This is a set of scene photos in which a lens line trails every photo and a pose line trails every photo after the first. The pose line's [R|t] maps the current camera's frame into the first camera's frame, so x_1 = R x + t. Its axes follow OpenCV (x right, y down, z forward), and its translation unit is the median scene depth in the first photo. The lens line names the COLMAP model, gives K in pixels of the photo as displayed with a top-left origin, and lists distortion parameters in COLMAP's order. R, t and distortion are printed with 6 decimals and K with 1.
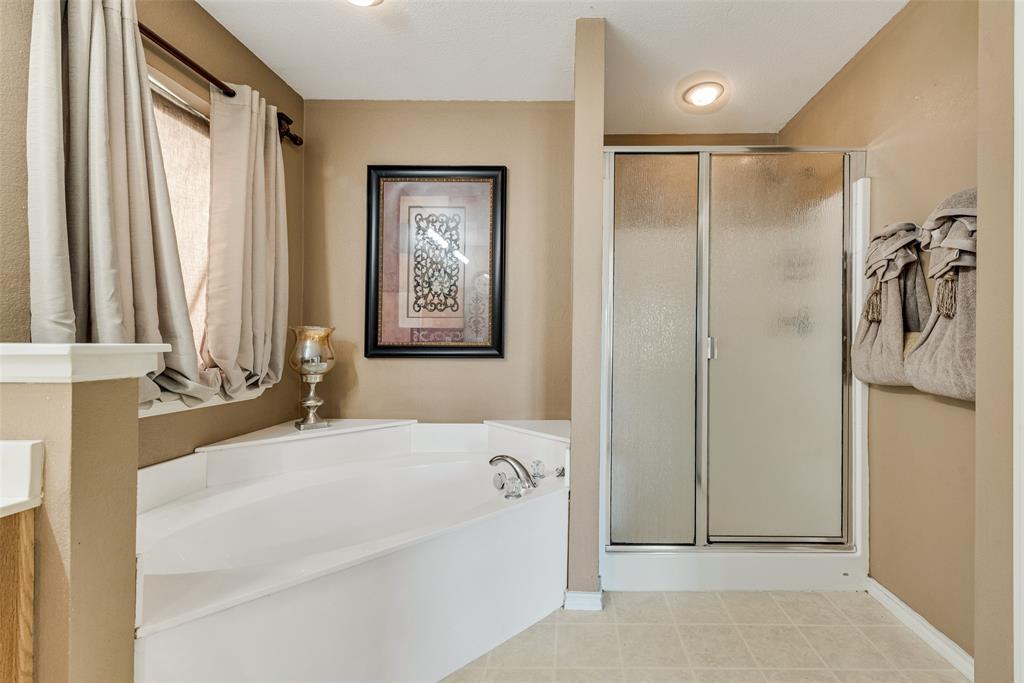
lens RADIAL K [[406.9, 0, 510.7], [0, 406.9, 338.8], [0, 0, 1]] dist [0.009466, -0.000307]
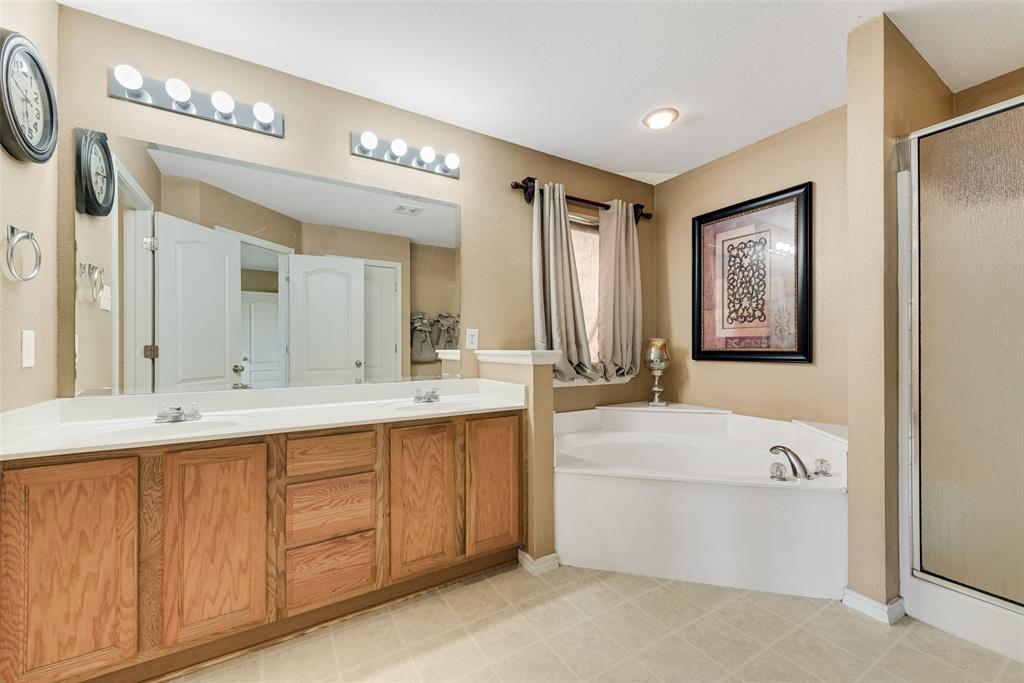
lens RADIAL K [[406.9, 0, 514.2], [0, 406.9, 345.3], [0, 0, 1]] dist [0.009466, -0.000307]
pose [[0.518529, -0.010375, -0.854997, 0.526825], [0.014318, 0.999892, -0.003450, -0.006536], [0.854940, -0.010452, 0.518622, -0.225589]]
